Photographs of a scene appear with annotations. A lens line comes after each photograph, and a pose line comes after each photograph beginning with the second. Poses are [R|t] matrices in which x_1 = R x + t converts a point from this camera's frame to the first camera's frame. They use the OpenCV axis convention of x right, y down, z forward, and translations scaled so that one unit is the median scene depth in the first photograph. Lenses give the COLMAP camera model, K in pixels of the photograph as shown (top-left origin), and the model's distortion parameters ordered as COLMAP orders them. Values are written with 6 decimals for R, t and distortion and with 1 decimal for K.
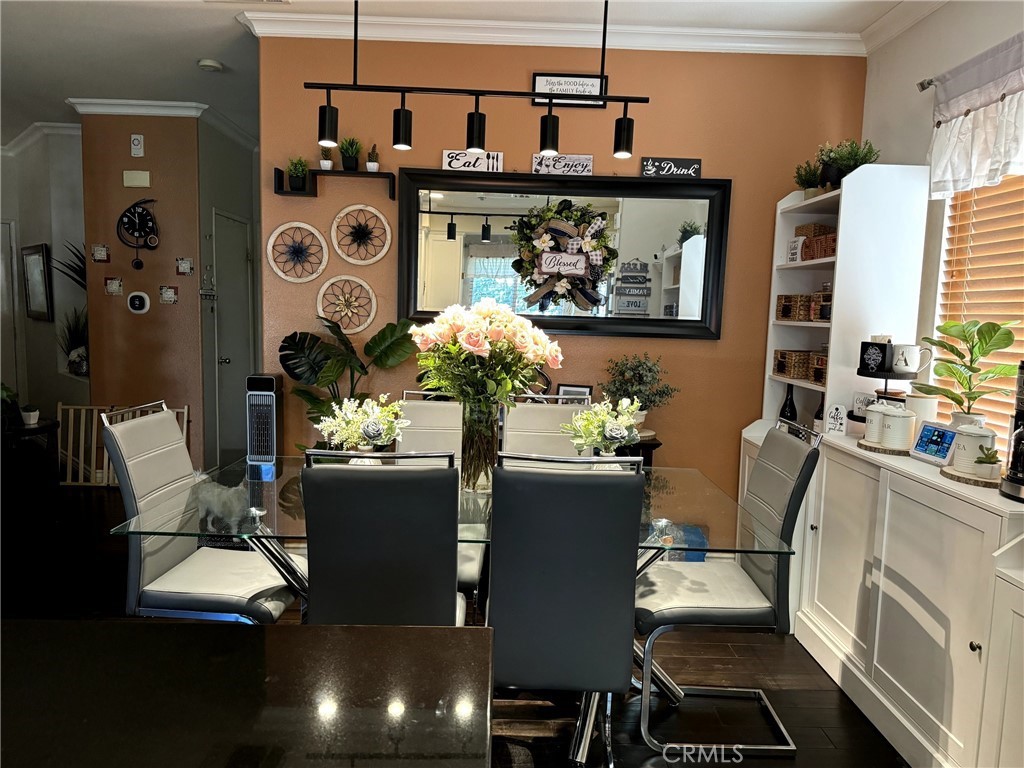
lens RADIAL K [[719.7, 0, 514.6], [0, 719.7, 384.9], [0, 0, 1]] dist [0.141022, -0.215980]
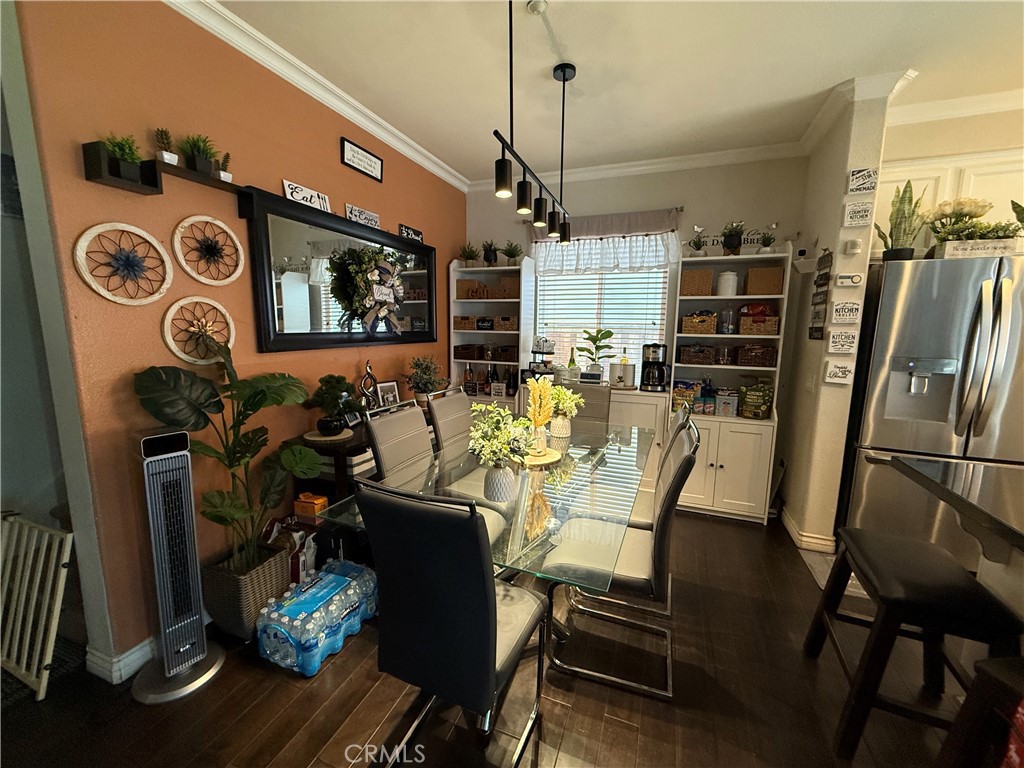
lens RADIAL K [[408.8, 0, 509.2], [0, 408.8, 383.6], [0, 0, 1]] dist [-0.000457, 0.000135]
pose [[0.380238, -0.159516, 0.911029, -0.552798], [0.094745, 0.986551, 0.133196, -0.079810], [-0.920023, 0.035669, 0.390238, 0.481172]]
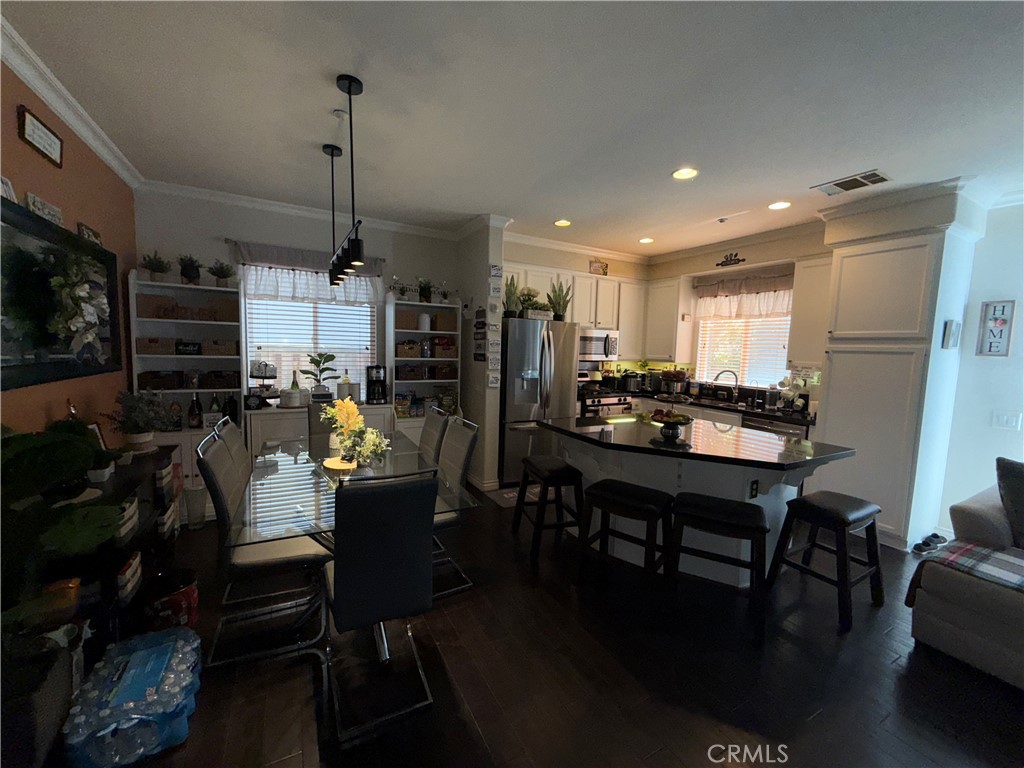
lens RADIAL K [[408.8, 0, 509.2], [0, 408.8, 383.6], [0, 0, 1]] dist [-0.000457, 0.000135]
pose [[-0.466743, -0.122309, 0.875895, -0.747016], [0.047506, 0.985494, 0.162928, -0.131410], [-0.883116, 0.117656, -0.454162, 0.721989]]
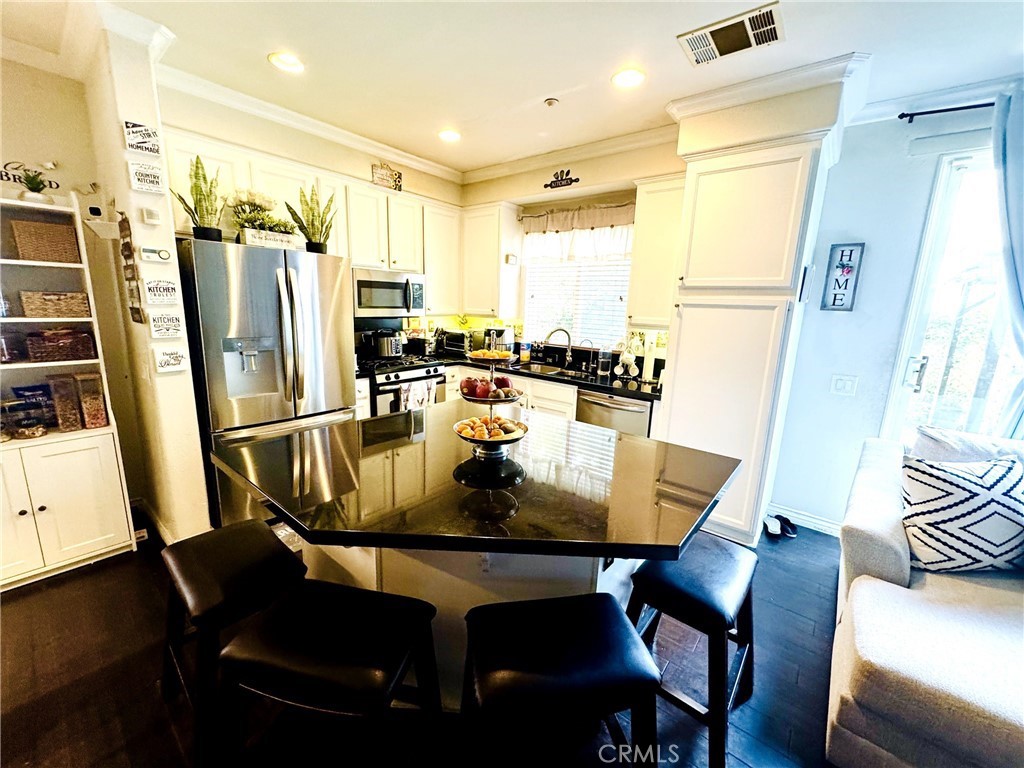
lens RADIAL K [[407.8, 0, 511.4], [0, 407.8, 384.1], [0, 0, 1]] dist [-0.001657, -0.000093]
pose [[-0.762652, -0.179718, 0.621340, -0.494974], [0.009716, 0.957332, 0.288827, -0.090884], [-0.646736, 0.226311, -0.728365, 0.366837]]
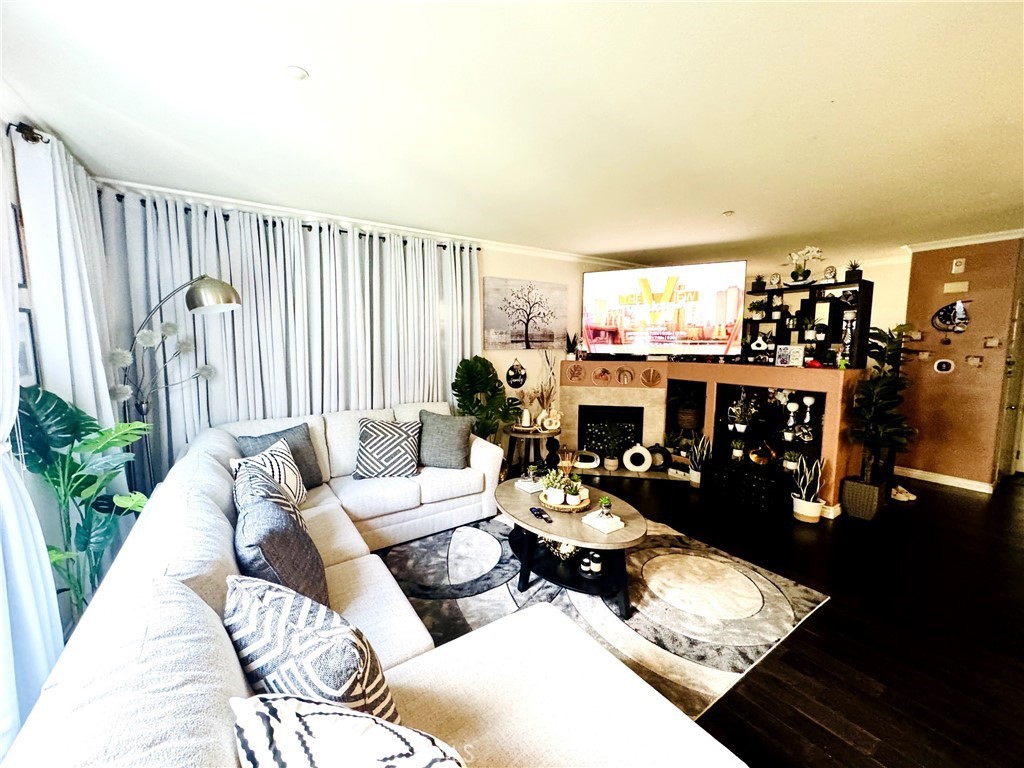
lens RADIAL K [[407.8, 0, 511.4], [0, 407.8, 384.1], [0, 0, 1]] dist [-0.001657, -0.000093]
pose [[0.546640, 0.062039, -0.835066, -0.416299], [-0.070024, 0.997145, 0.028243, -0.049225], [0.834435, 0.043036, 0.549424, -0.349519]]
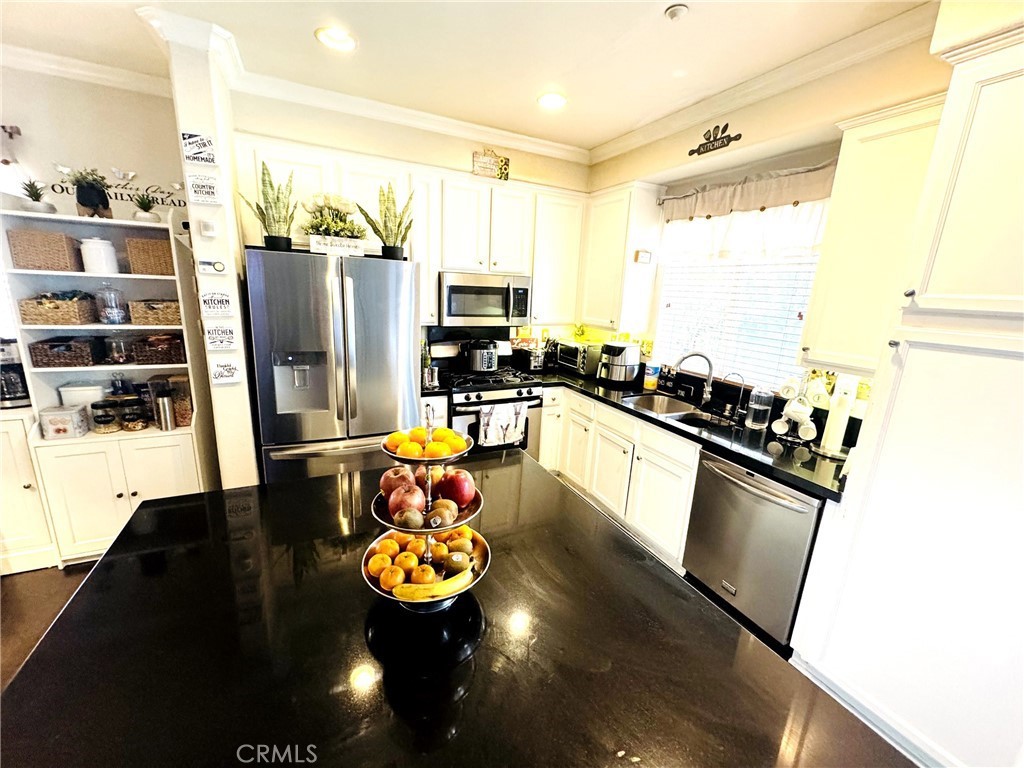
lens RADIAL K [[407.8, 0, 511.4], [0, 407.8, 384.1], [0, 0, 1]] dist [-0.001657, -0.000093]
pose [[-0.419613, -0.255895, 0.870886, -0.438603], [0.032978, 0.954508, 0.296355, -0.102976], [-0.907104, 0.153075, -0.392085, 0.103492]]
